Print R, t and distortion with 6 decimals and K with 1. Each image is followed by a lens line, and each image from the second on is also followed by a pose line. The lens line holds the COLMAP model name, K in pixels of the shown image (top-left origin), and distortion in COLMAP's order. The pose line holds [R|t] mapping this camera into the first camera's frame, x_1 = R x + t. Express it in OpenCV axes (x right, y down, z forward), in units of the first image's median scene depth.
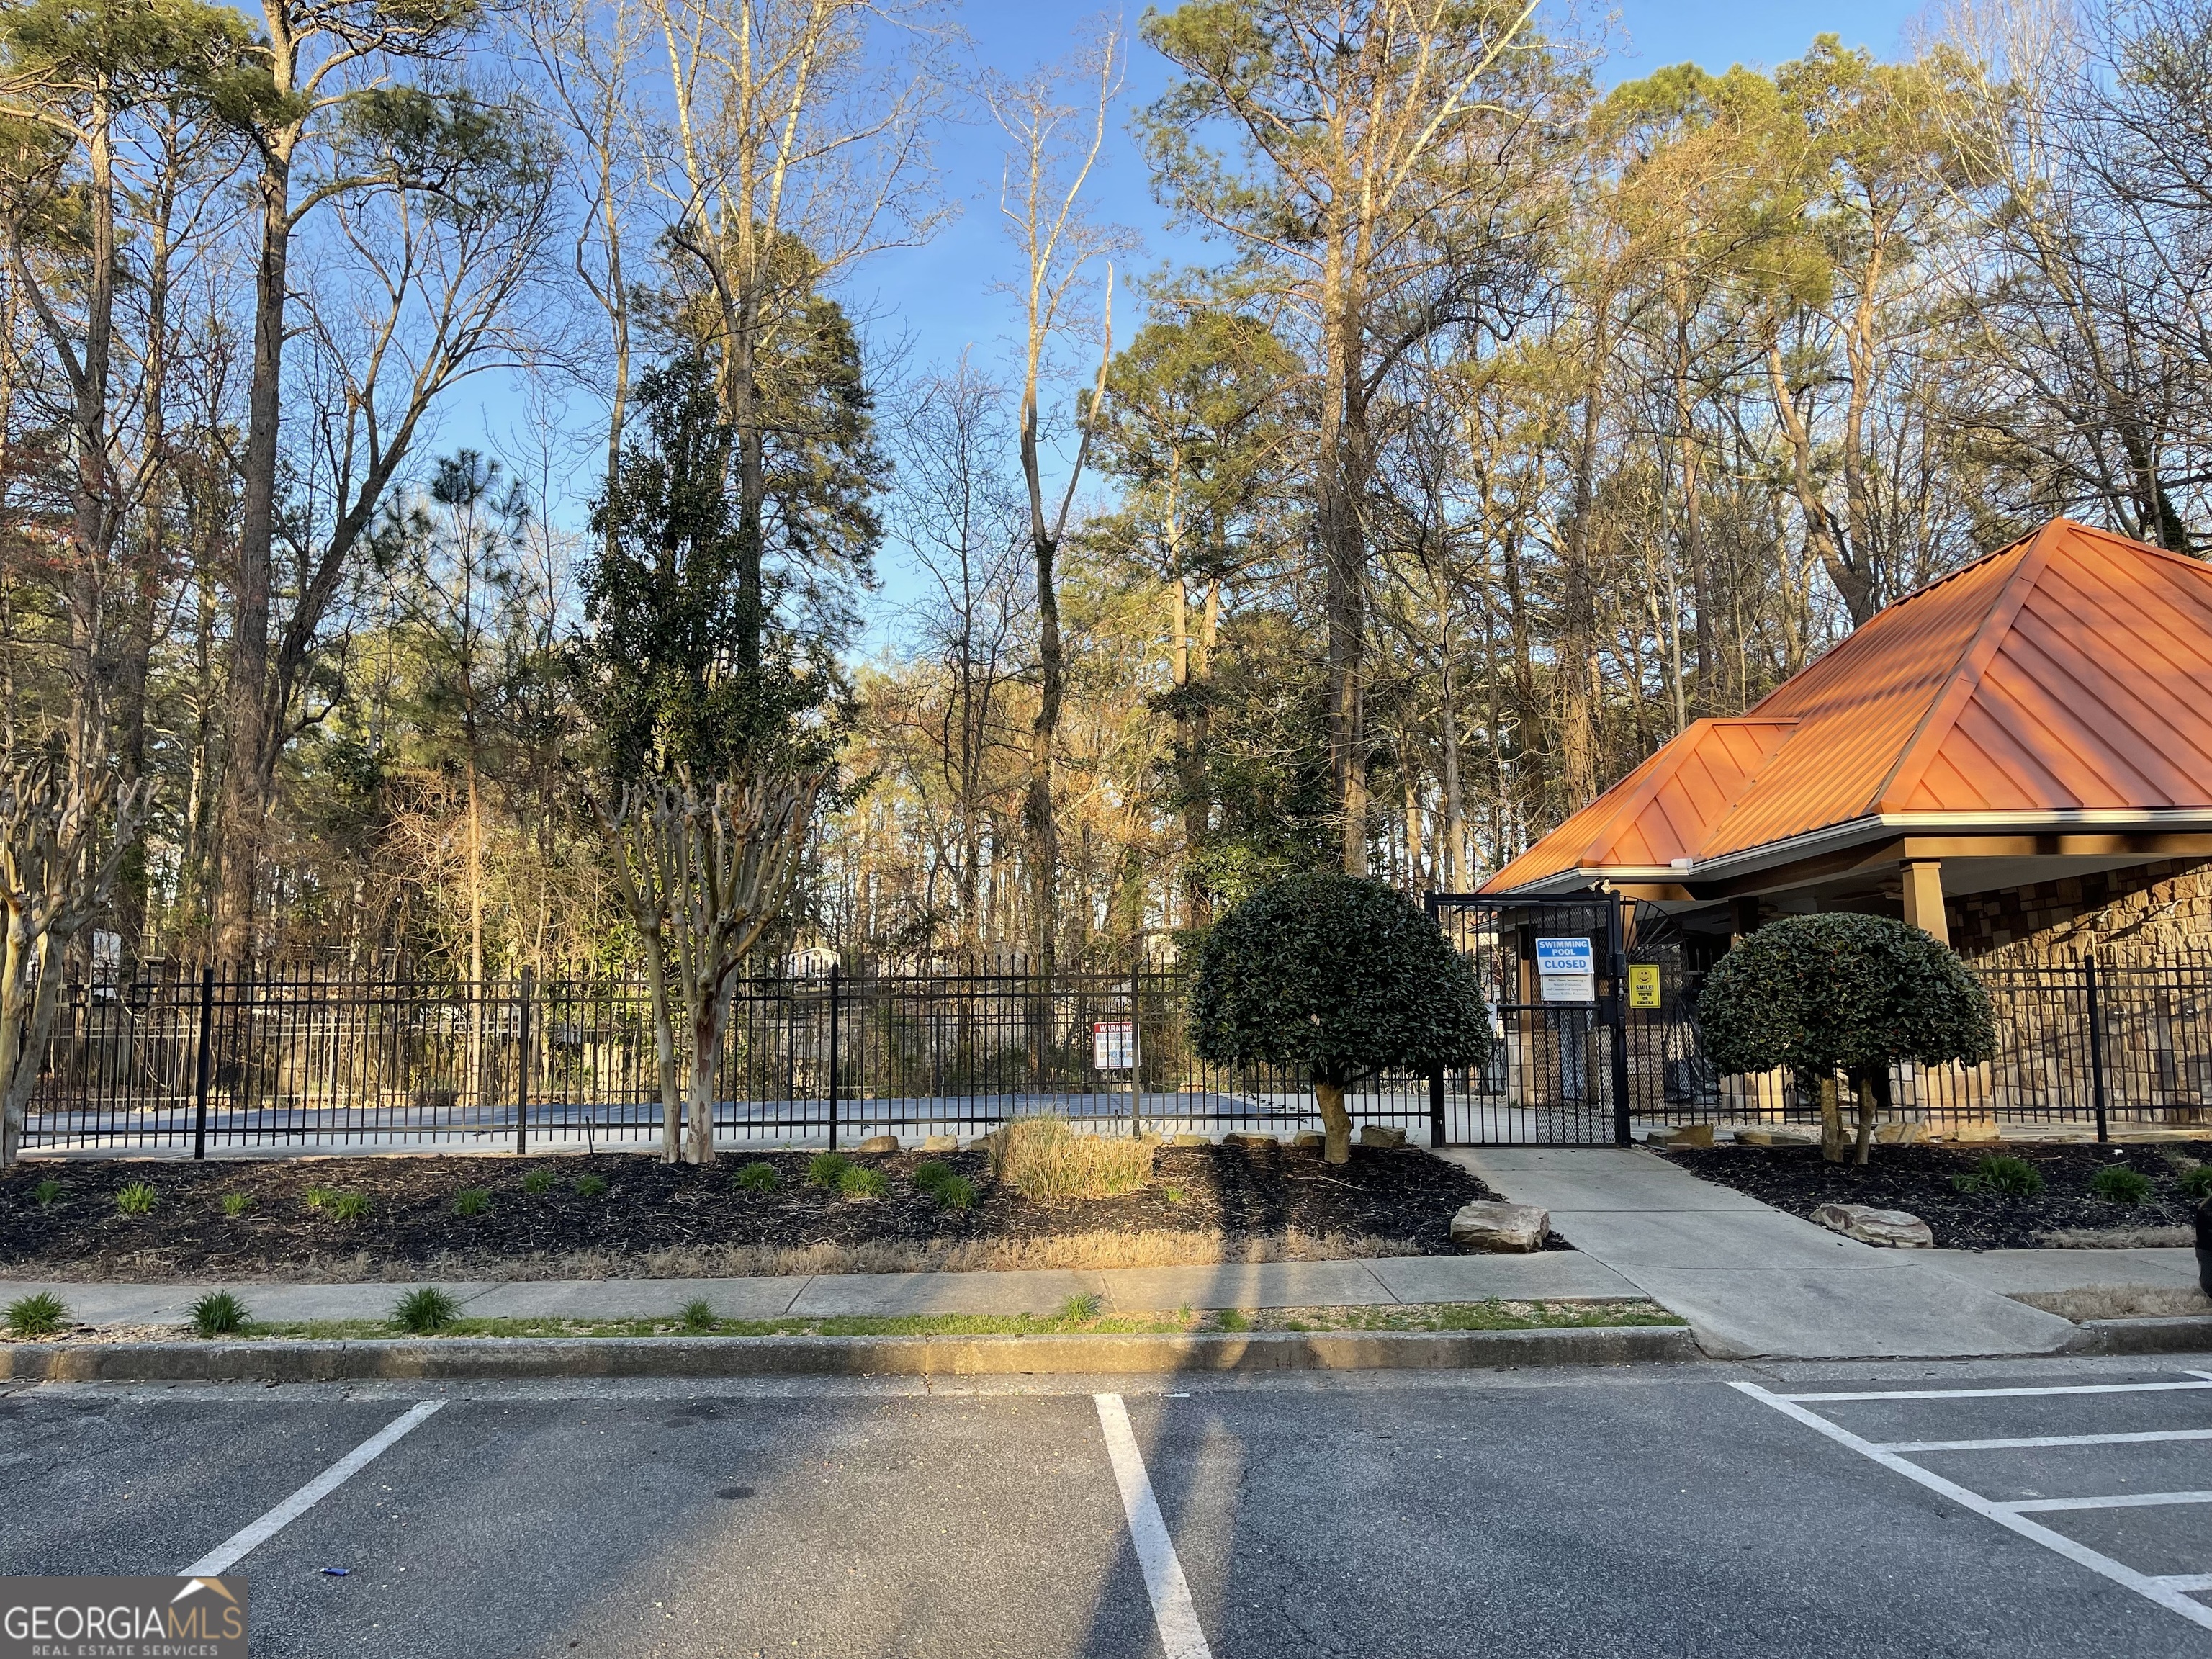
lens RADIAL K [[1656.1, 0, 1119.0], [0, 1656.1, 798.2], [0, 0, 1]] dist [0.095071, -0.113502]
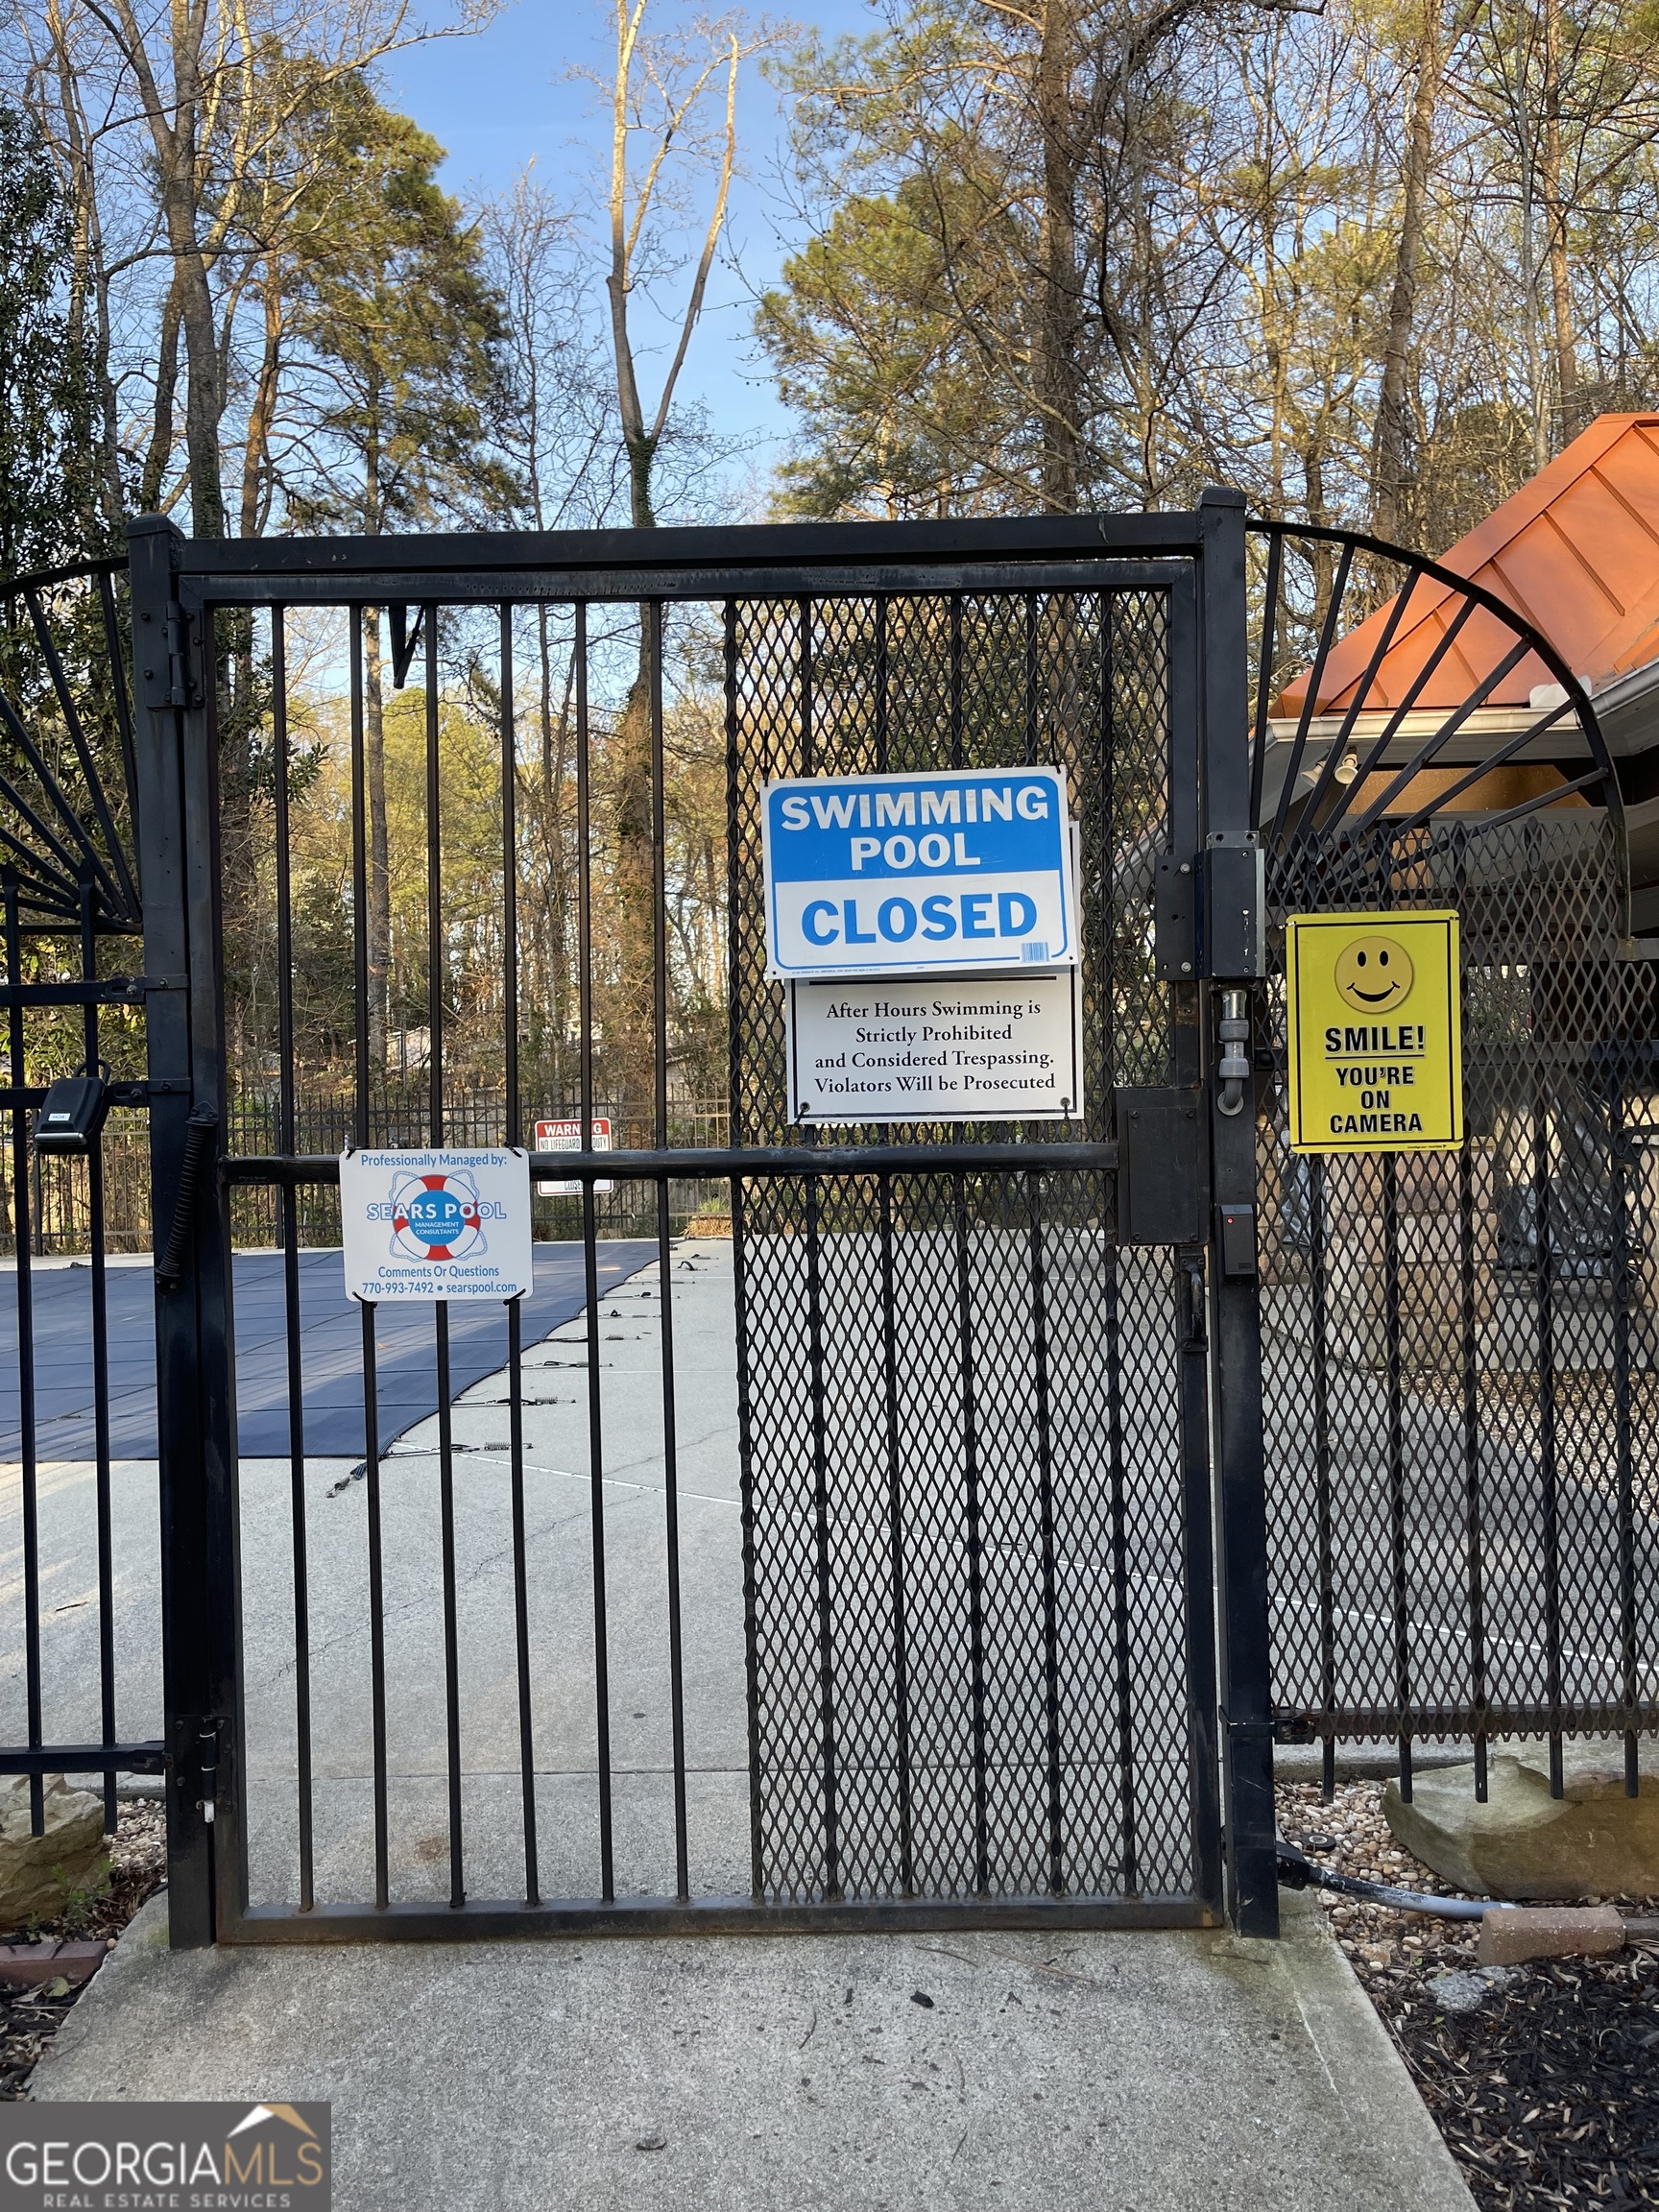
lens RADIAL K [[1656.1, 0, 829.5], [0, 1656.1, 1106.0], [0, 0, 1]] dist [0.095071, -0.113502]
pose [[0.997651, -0.016989, -0.066365, 0.101822], [0.026559, 0.988913, 0.146099, 0.035246], [0.063147, -0.147519, 0.987041, 0.311635]]
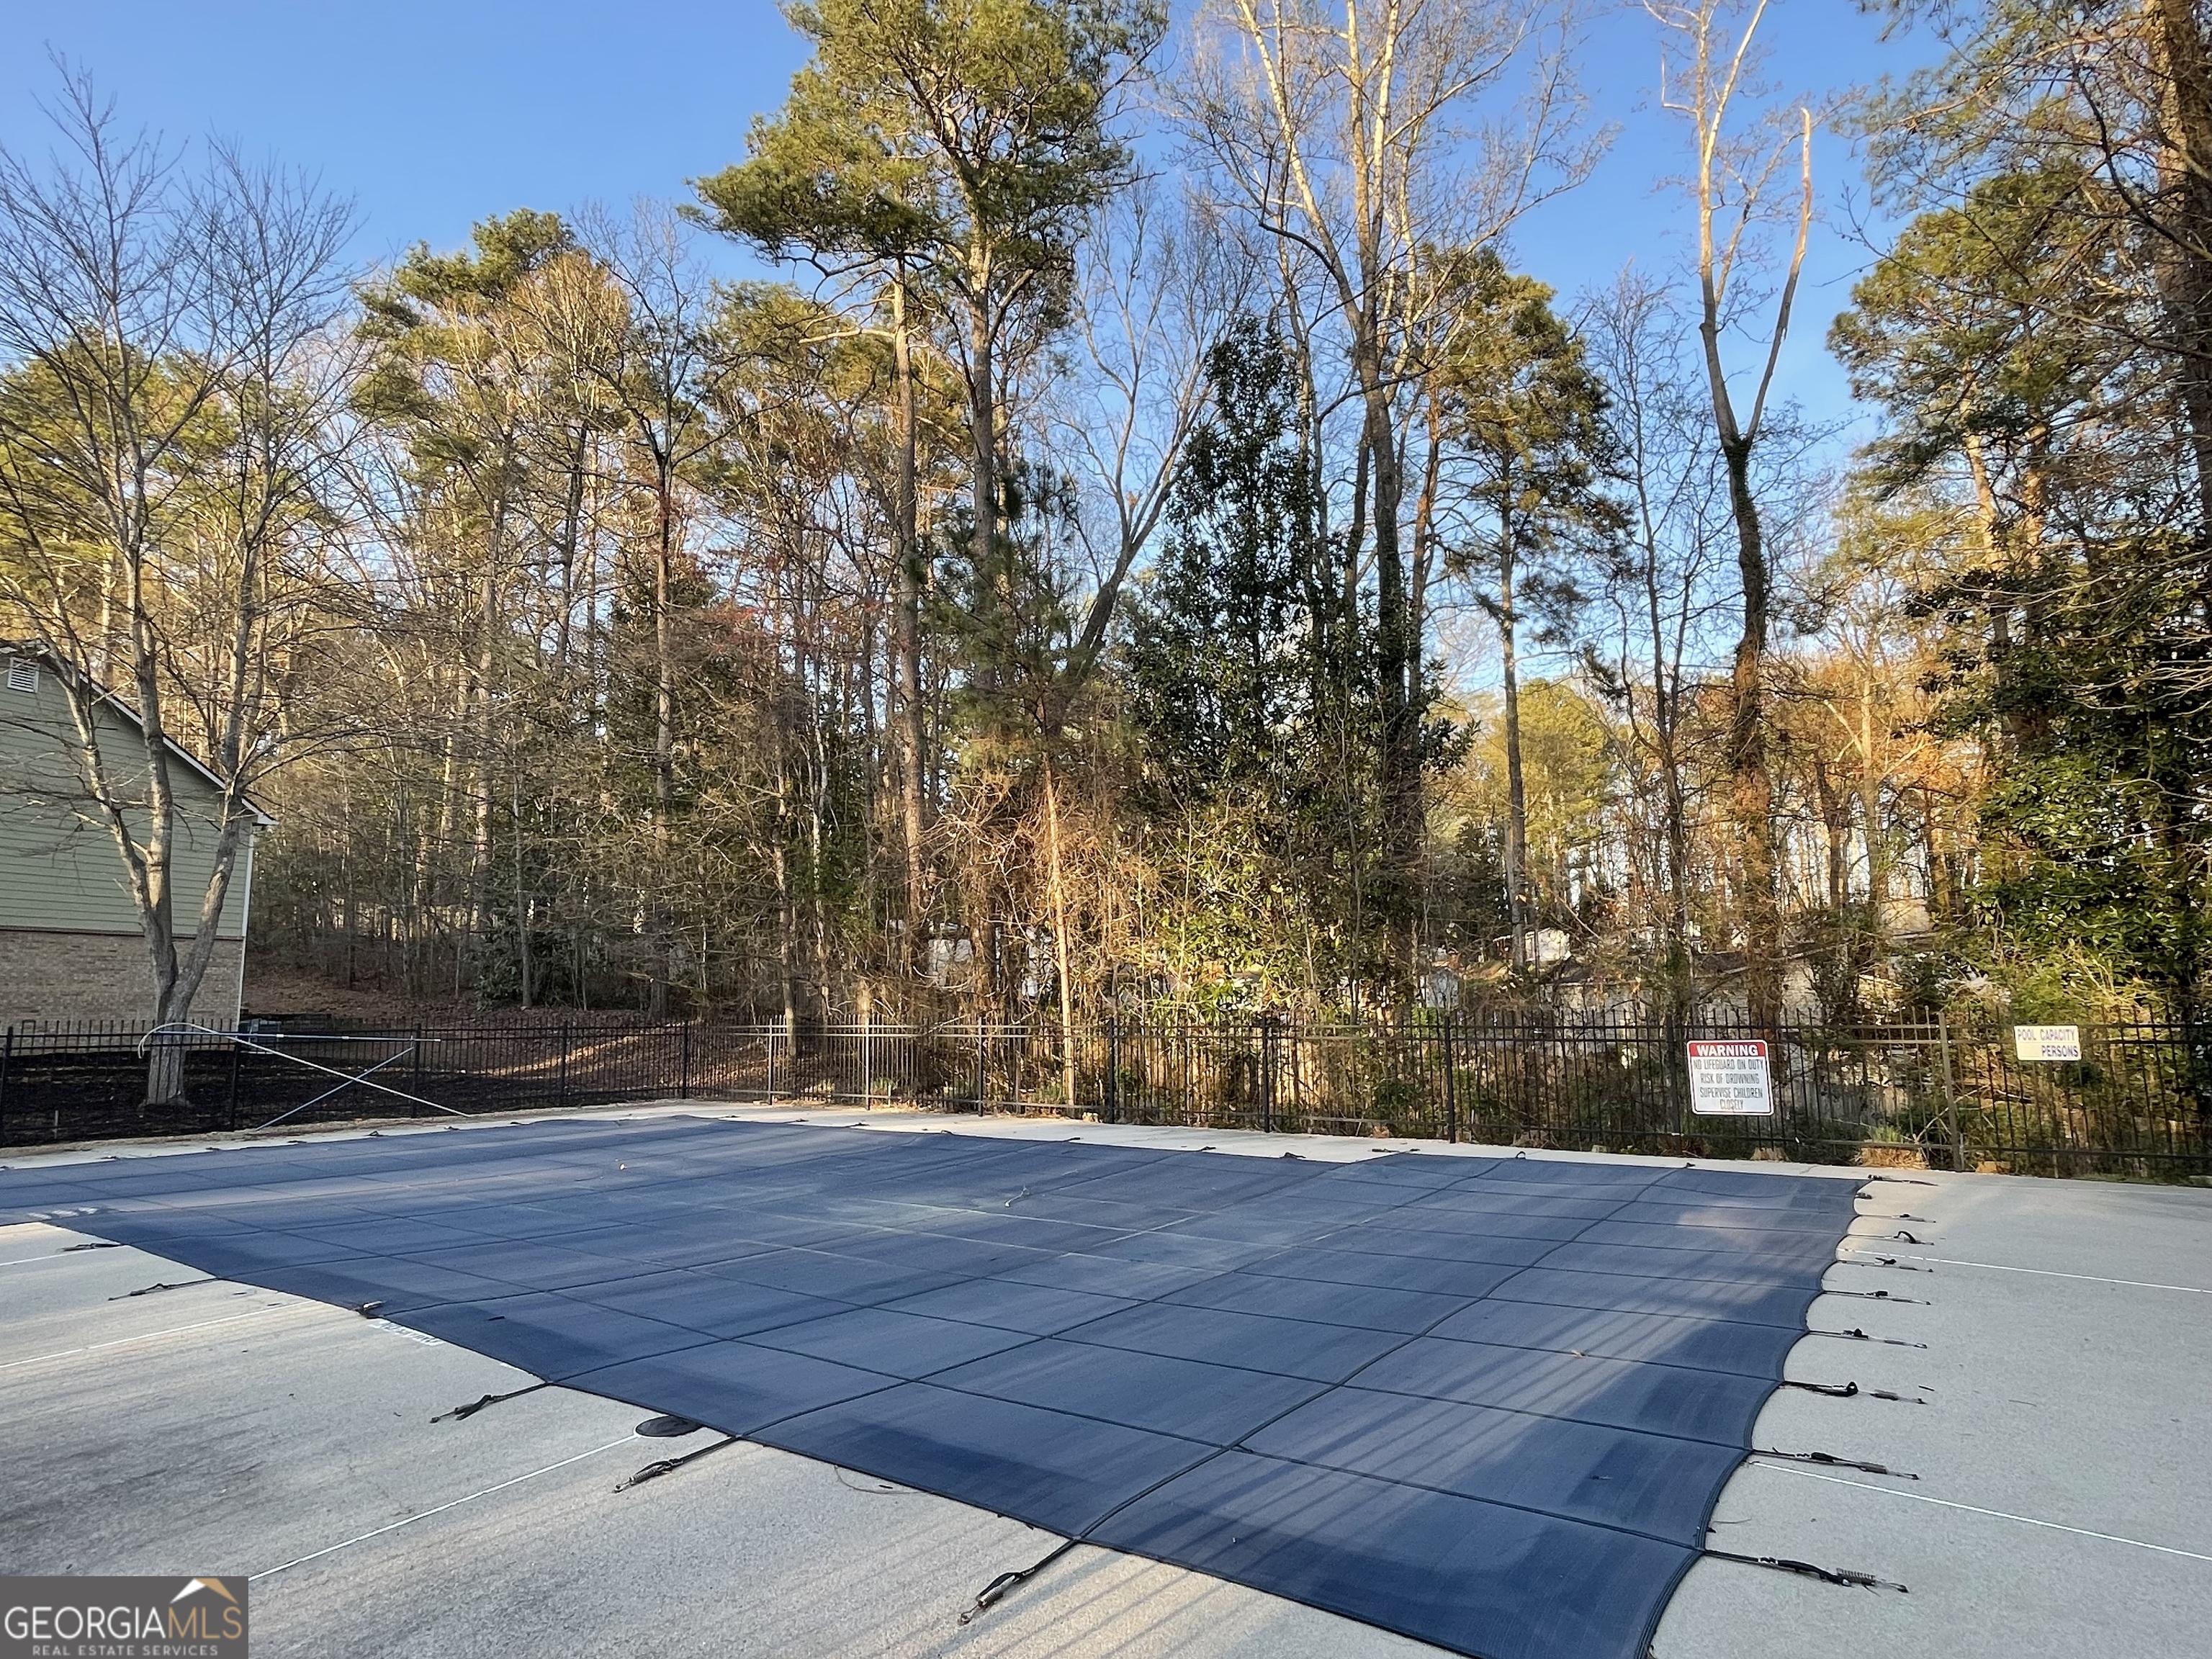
lens RADIAL K [[1202.9, 0, 1101.8], [0, 1202.9, 840.9], [0, 0, 1]] dist [-0.014884, 0.007396]
pose [[0.789534, -0.078607, -0.608651, 0.071791], [0.092170, 0.995702, -0.009033, 0.032557], [0.606746, -0.048968, 0.793386, 0.384187]]
